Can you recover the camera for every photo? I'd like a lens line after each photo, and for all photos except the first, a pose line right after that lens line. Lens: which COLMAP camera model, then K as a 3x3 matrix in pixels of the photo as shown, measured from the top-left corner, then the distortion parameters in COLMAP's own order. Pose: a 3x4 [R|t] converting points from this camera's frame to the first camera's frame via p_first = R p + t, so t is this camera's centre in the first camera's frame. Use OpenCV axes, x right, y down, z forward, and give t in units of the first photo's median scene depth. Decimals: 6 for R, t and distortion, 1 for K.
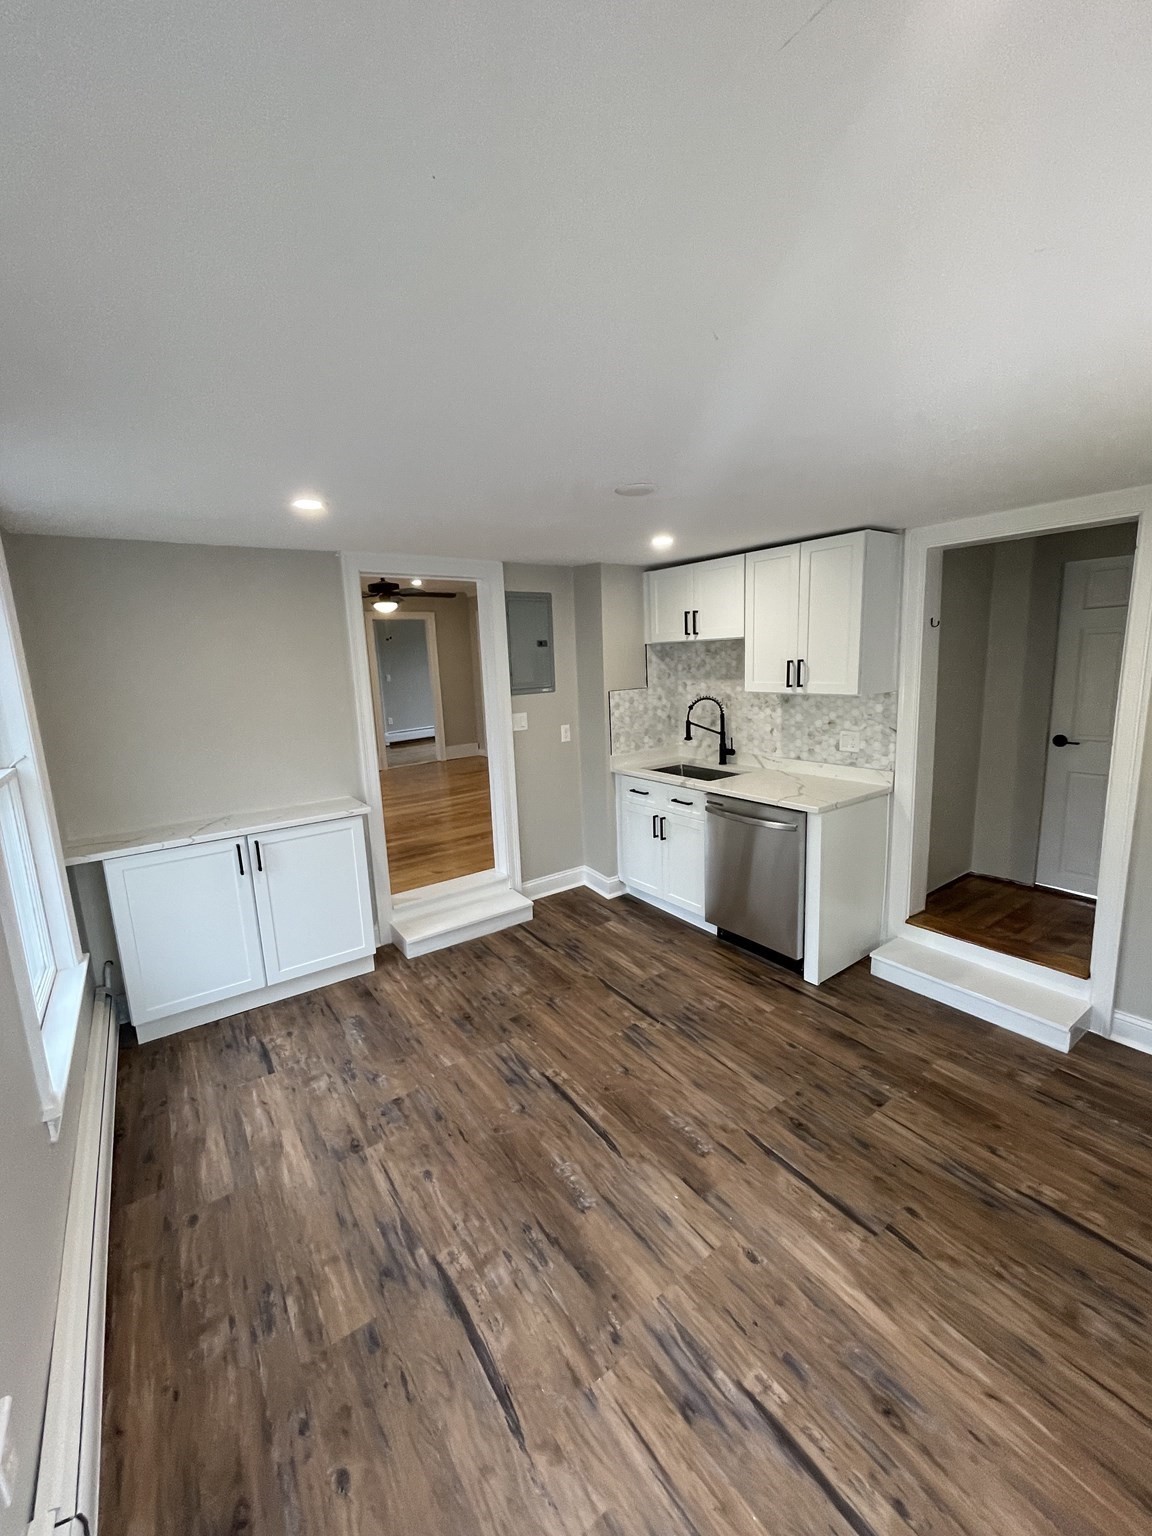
lens RADIAL K [[620.0, 0, 575.9], [0, 620.0, 765.1], [0, 0, 1]] dist [-0.007256, 0.000536]
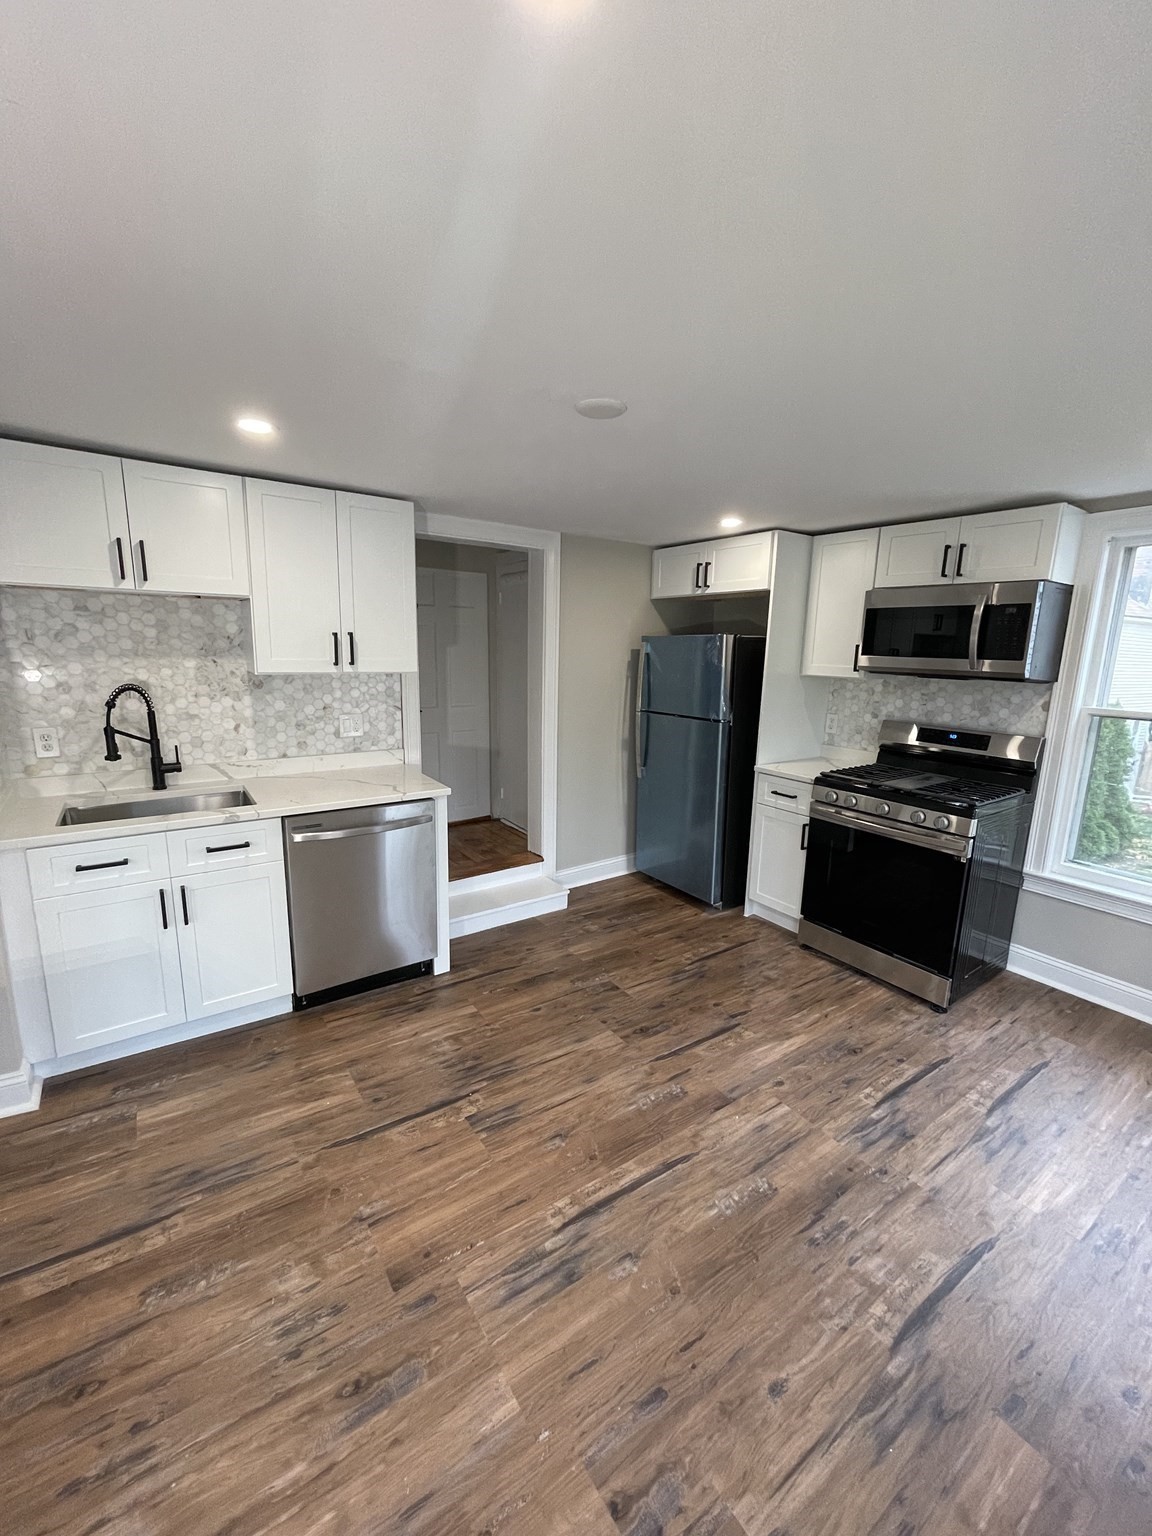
lens RADIAL K [[620.0, 0, 574.6], [0, 620.0, 770.1], [0, 0, 1]] dist [-0.007256, 0.000536]
pose [[0.011183, -0.158602, 0.987279, -0.648641], [0.151527, 0.976208, 0.155107, -0.091598], [-0.988390, 0.147865, 0.034950, 0.905291]]
